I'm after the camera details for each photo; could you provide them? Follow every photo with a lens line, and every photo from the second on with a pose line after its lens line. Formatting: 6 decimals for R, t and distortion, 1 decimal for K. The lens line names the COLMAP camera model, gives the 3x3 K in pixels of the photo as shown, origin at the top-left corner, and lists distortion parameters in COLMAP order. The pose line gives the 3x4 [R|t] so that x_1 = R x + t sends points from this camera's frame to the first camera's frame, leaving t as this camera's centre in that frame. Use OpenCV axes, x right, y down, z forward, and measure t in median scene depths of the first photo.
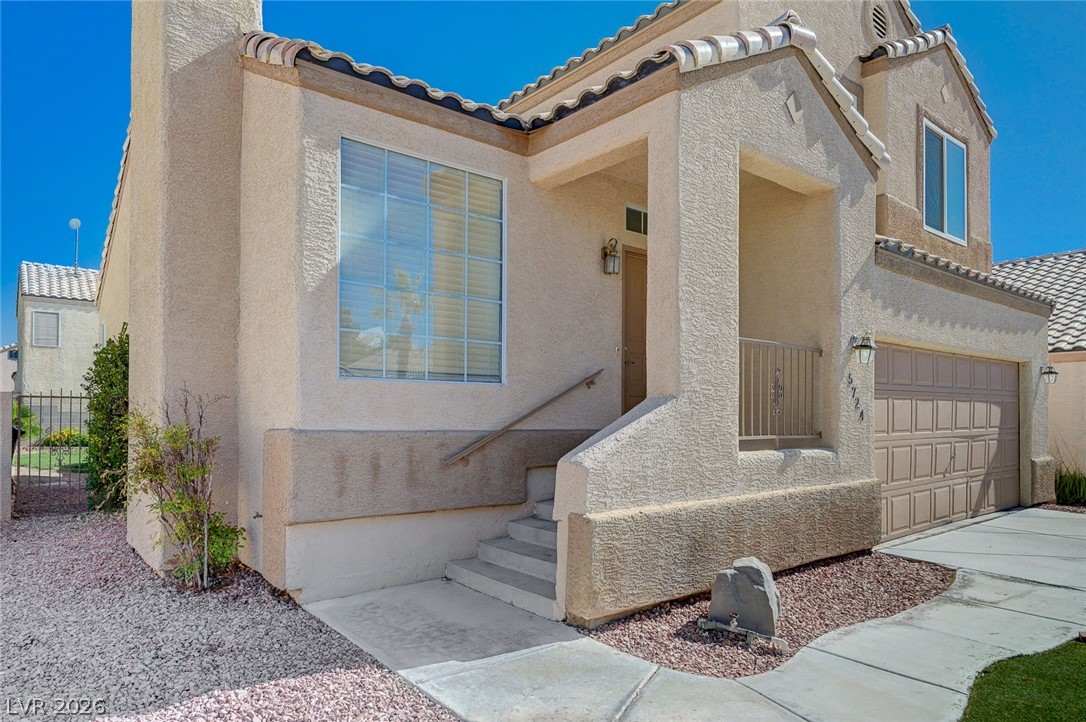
lens RADIAL K [[677.3, 0, 542.7], [0, 677.3, 418.4], [0, 0, 1]] dist [-0.003476, 0.000510]
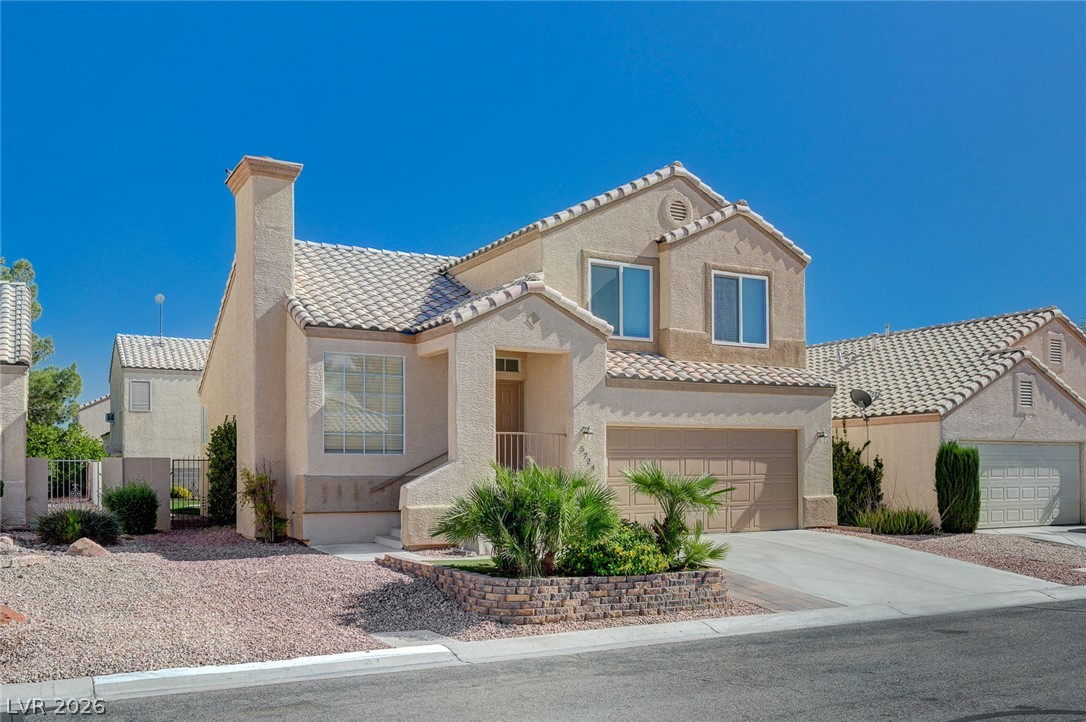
lens RADIAL K [[945.2, 0, 544.7], [0, 945.2, 476.7], [0, 0, 1]] dist [0.003366, 0.000113]
pose [[0.983887, -0.005894, -0.178697, 0.909398], [0.006752, 0.999968, 0.004199, 0.010019], [0.178667, -0.005337, 0.983895, -1.838637]]
